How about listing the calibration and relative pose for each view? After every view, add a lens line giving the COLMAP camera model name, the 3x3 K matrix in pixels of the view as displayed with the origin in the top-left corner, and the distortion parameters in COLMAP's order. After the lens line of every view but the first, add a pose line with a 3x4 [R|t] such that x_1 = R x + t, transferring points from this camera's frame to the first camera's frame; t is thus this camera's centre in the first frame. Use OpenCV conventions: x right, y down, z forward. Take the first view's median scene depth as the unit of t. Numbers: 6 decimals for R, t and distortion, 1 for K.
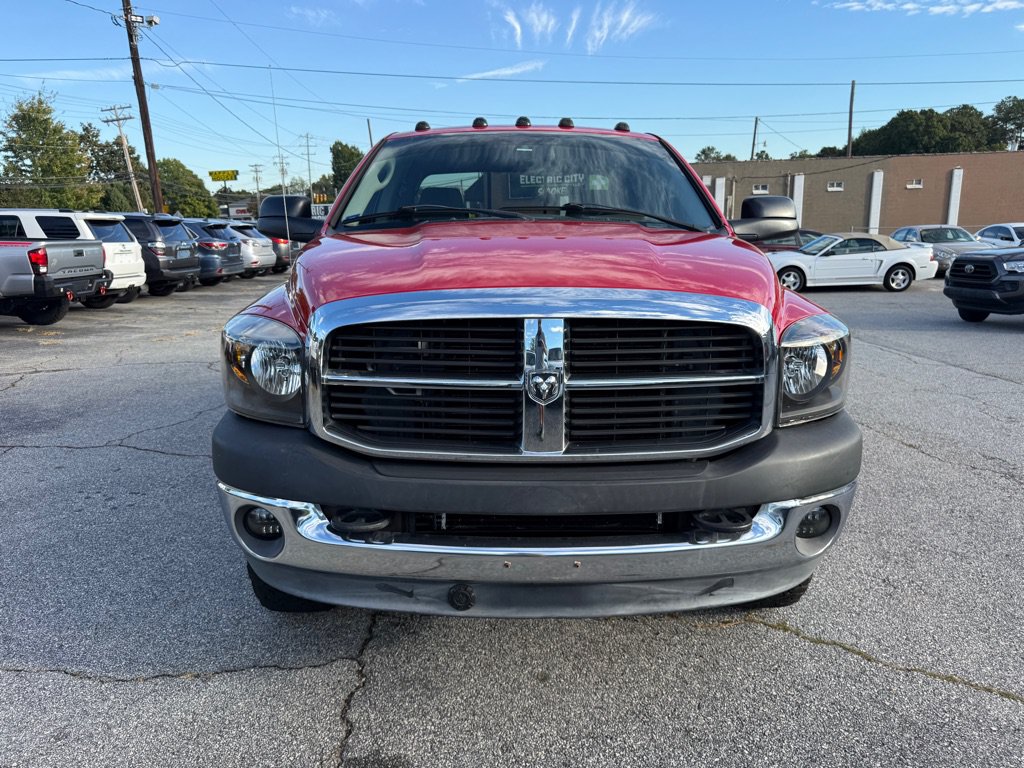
lens RADIAL K [[738.6, 0, 513.6], [0, 738.6, 399.4], [0, 0, 1]] dist [0.030069, -0.036587]
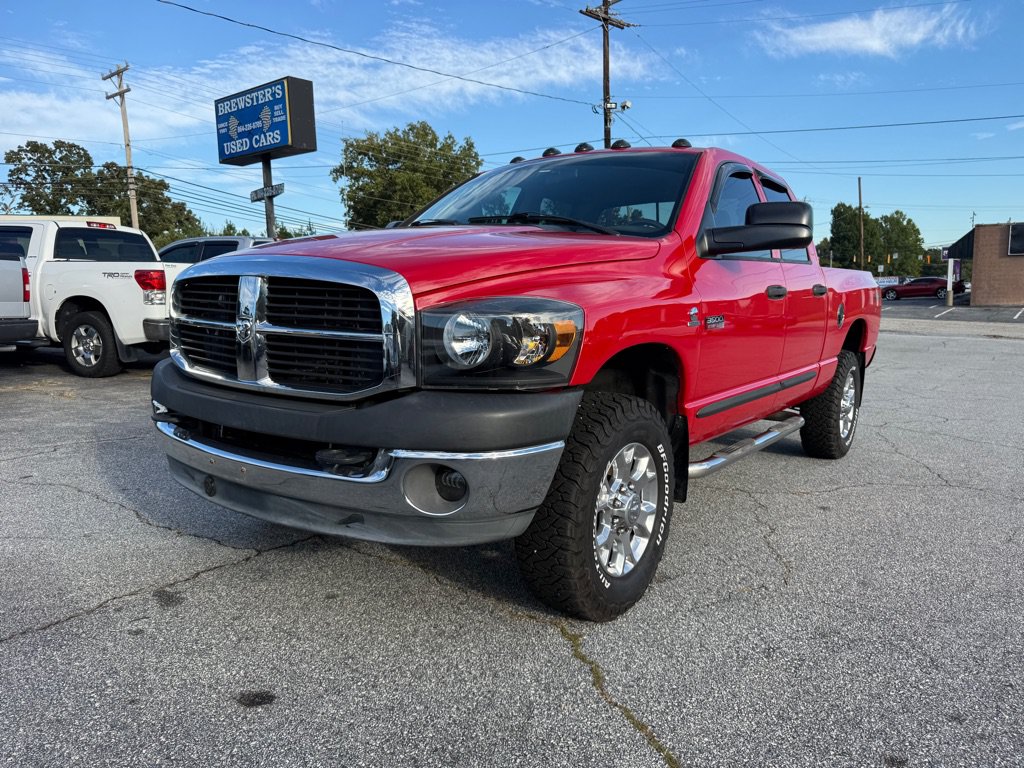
lens RADIAL K [[738.6, 0, 513.6], [0, 738.6, 399.4], [0, 0, 1]] dist [0.030069, -0.036587]
pose [[0.793012, 0.107484, -0.599649, 0.943682], [-0.157118, 0.987098, -0.030850, 0.055507], [0.588596, 0.118680, 0.799669, 0.189276]]
